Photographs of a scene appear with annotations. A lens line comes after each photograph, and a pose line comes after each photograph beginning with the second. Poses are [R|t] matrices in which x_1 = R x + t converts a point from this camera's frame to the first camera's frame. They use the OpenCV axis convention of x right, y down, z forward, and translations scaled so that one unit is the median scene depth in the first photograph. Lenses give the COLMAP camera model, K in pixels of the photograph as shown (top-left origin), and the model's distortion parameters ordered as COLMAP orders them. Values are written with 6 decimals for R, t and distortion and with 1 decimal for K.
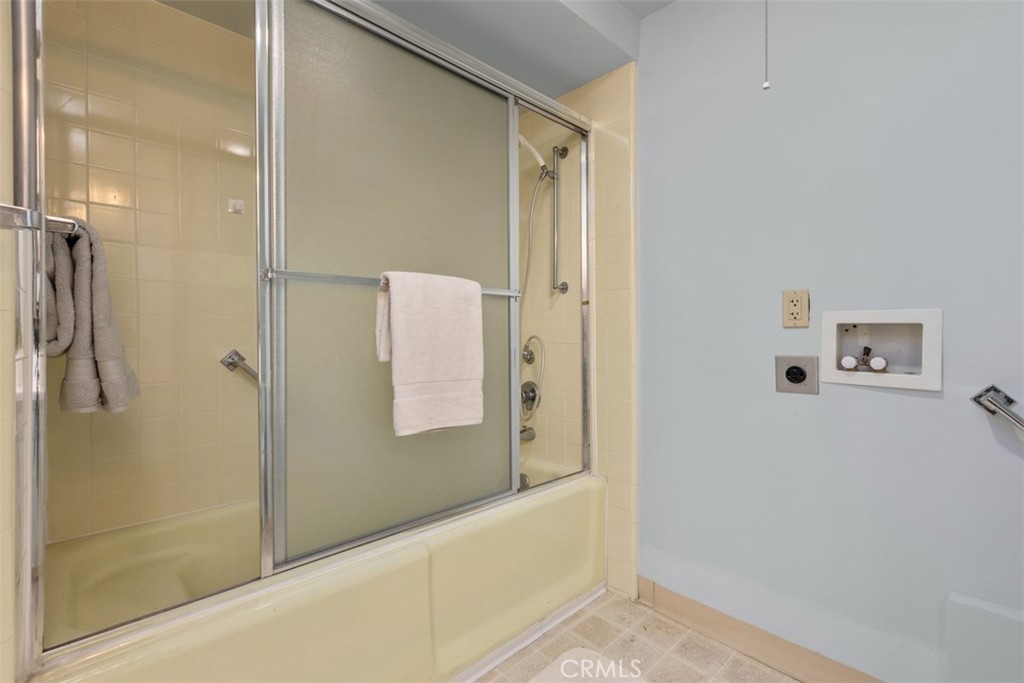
lens RADIAL K [[456.8, 0, 511.5], [0, 456.8, 337.3], [0, 0, 1]] dist [-0.000837, 0.000209]
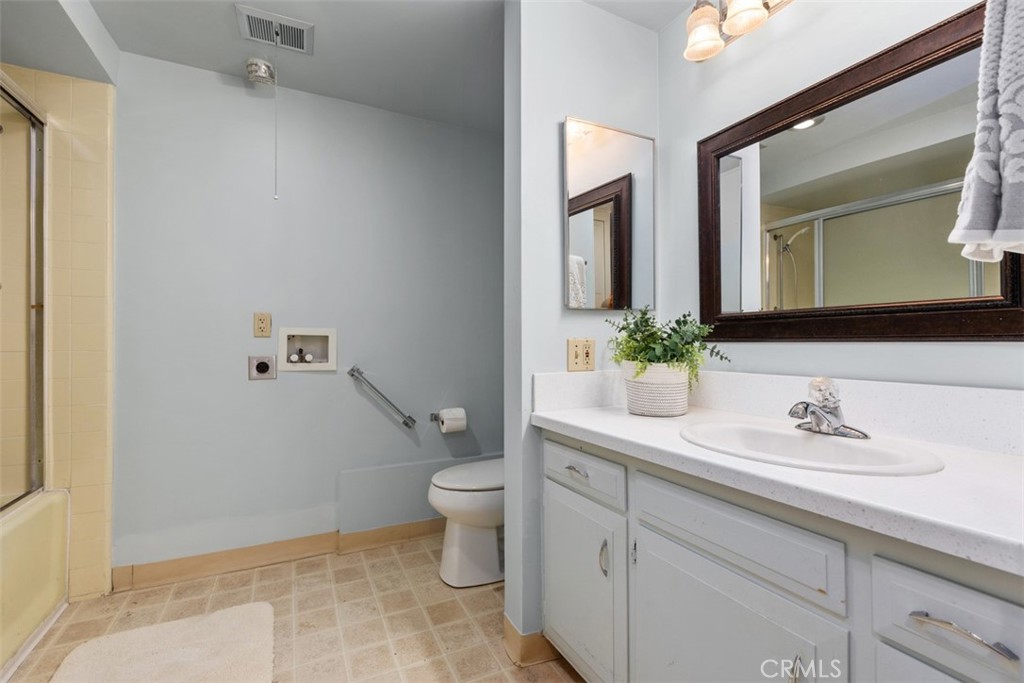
lens RADIAL K [[456.8, 0, 511.5], [0, 456.8, 337.3], [0, 0, 1]] dist [-0.000837, 0.000209]
pose [[0.303689, 0.003384, 0.952765, -0.525955], [-0.000048, 0.999994, -0.003536, -0.013354], [-0.952771, 0.001028, 0.303687, -0.237041]]
